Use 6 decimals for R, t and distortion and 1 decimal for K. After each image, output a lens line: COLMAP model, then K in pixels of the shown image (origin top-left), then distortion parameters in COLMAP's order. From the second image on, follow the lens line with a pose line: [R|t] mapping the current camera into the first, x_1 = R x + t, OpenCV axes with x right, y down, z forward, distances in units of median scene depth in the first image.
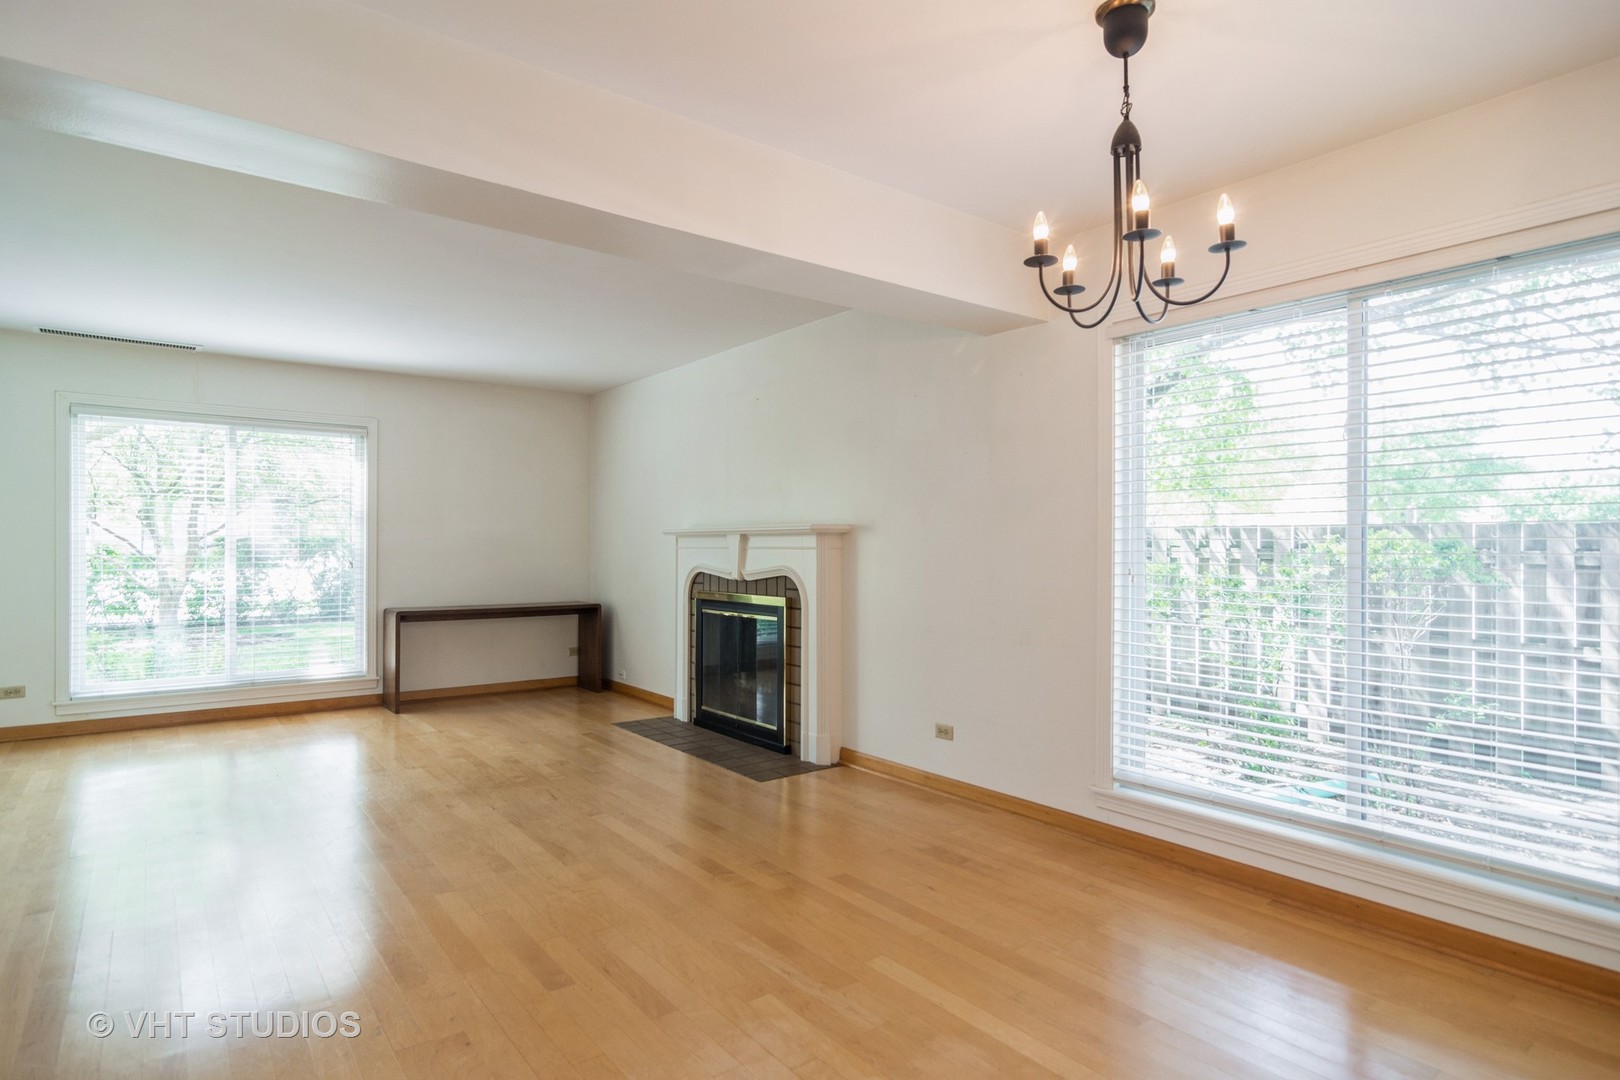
lens RADIAL K [[866.5, 0, 810.0], [0, 866.5, 540.0], [0, 0, 1]] dist [0.003223, 0.000584]
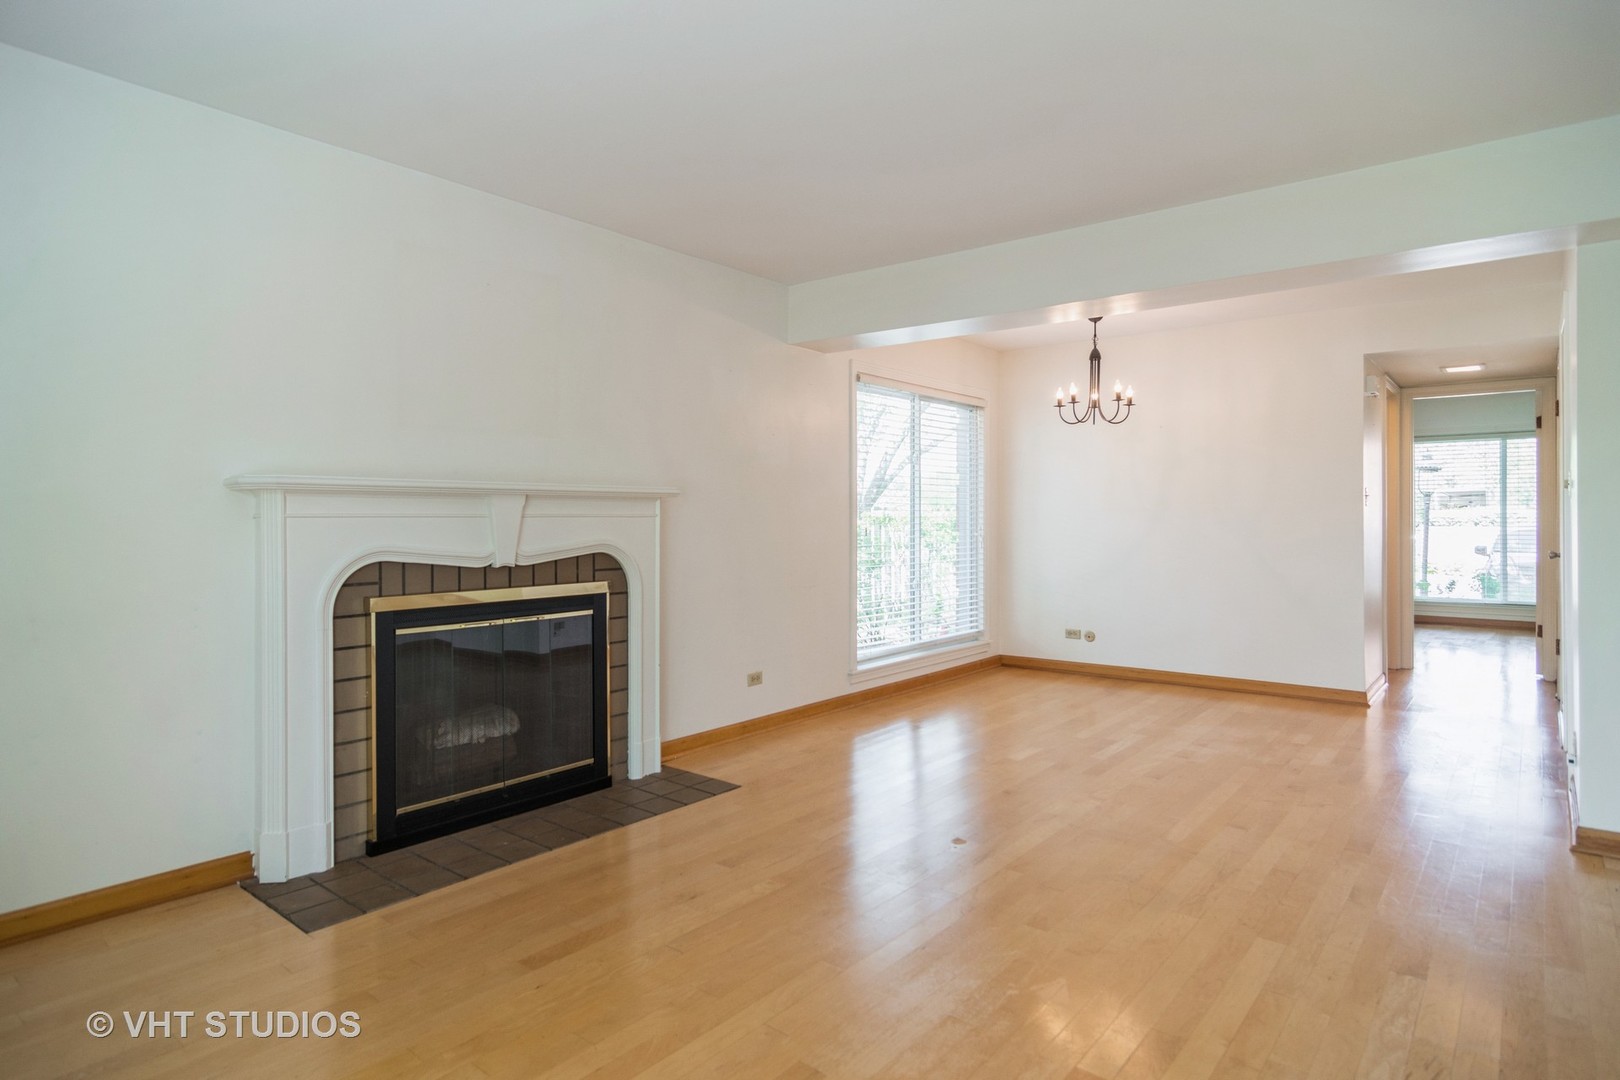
lens RADIAL K [[882.8, 0, 797.0], [0, 882.8, 524.9], [0, 0, 1]] dist [0.001545, 0.000486]
pose [[-0.222327, -0.004843, 0.974960, -0.740832], [-0.002861, 0.999987, 0.004315, 0.011693], [-0.974968, -0.001831, -0.222337, 0.910191]]
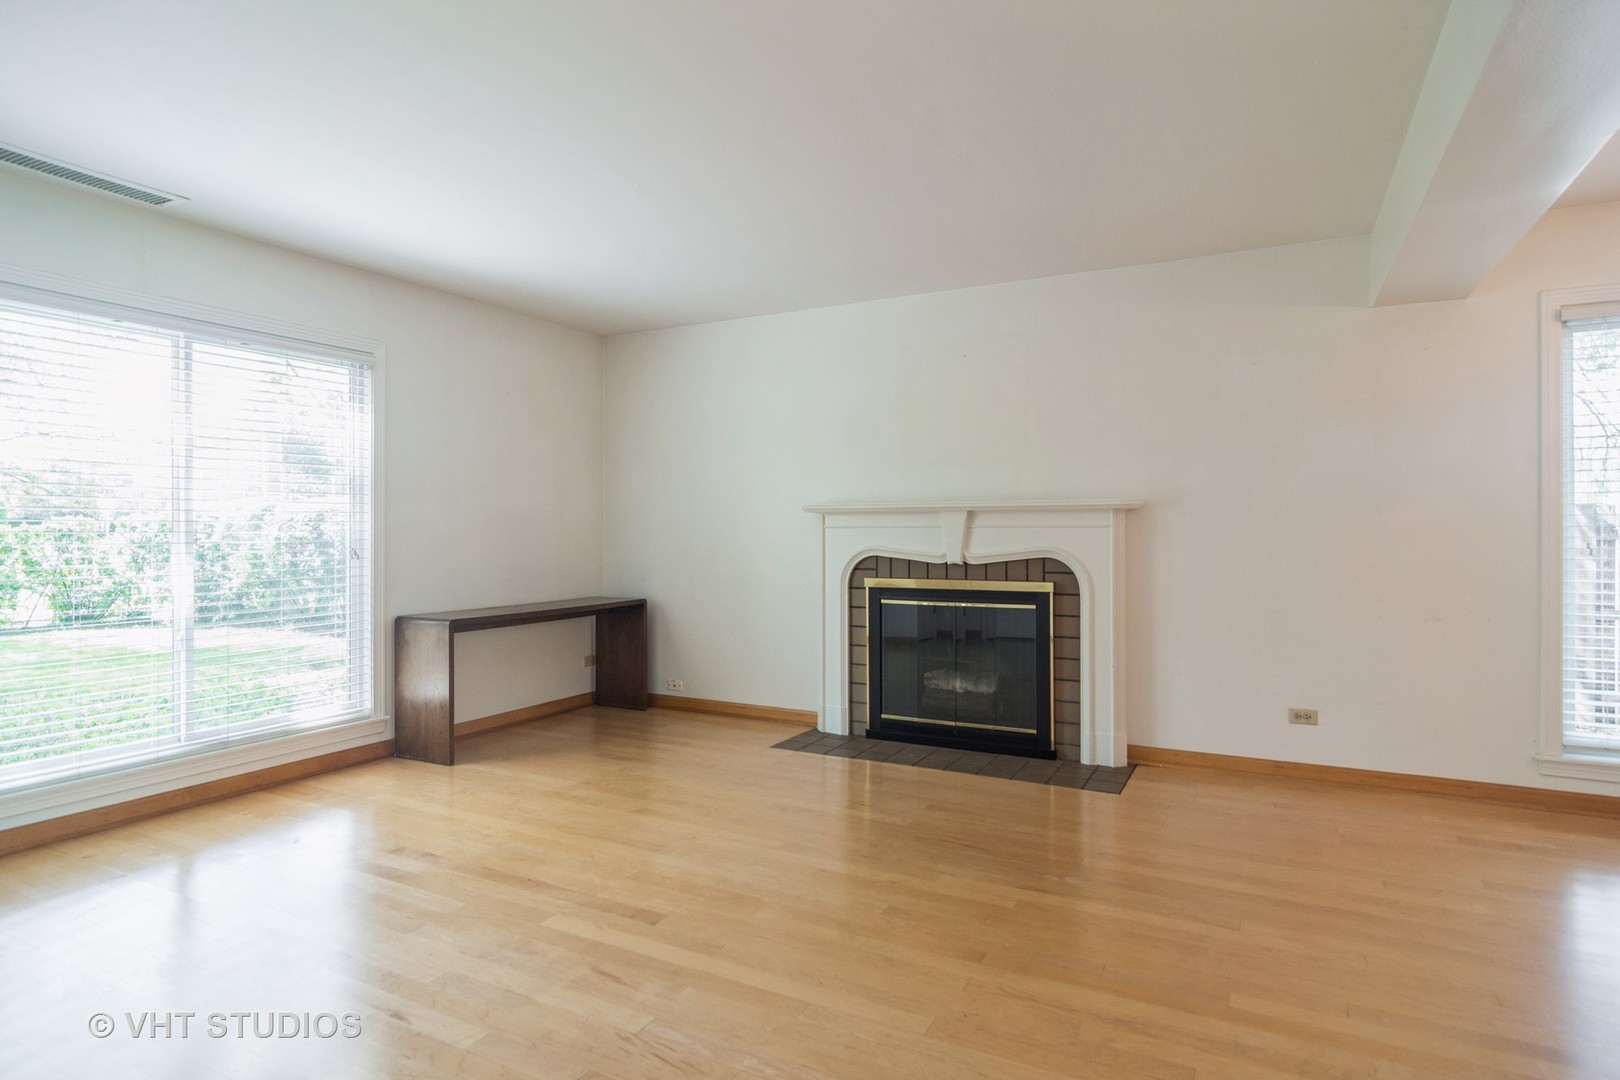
lens RADIAL K [[882.8, 0, 797.0], [0, 882.8, 524.9], [0, 0, 1]] dist [0.001545, 0.000486]
pose [[0.910367, -0.003048, 0.413790, -0.574836], [0.001173, 0.999988, 0.004785, 0.002670], [-0.413799, -0.003871, 0.910360, 0.259001]]
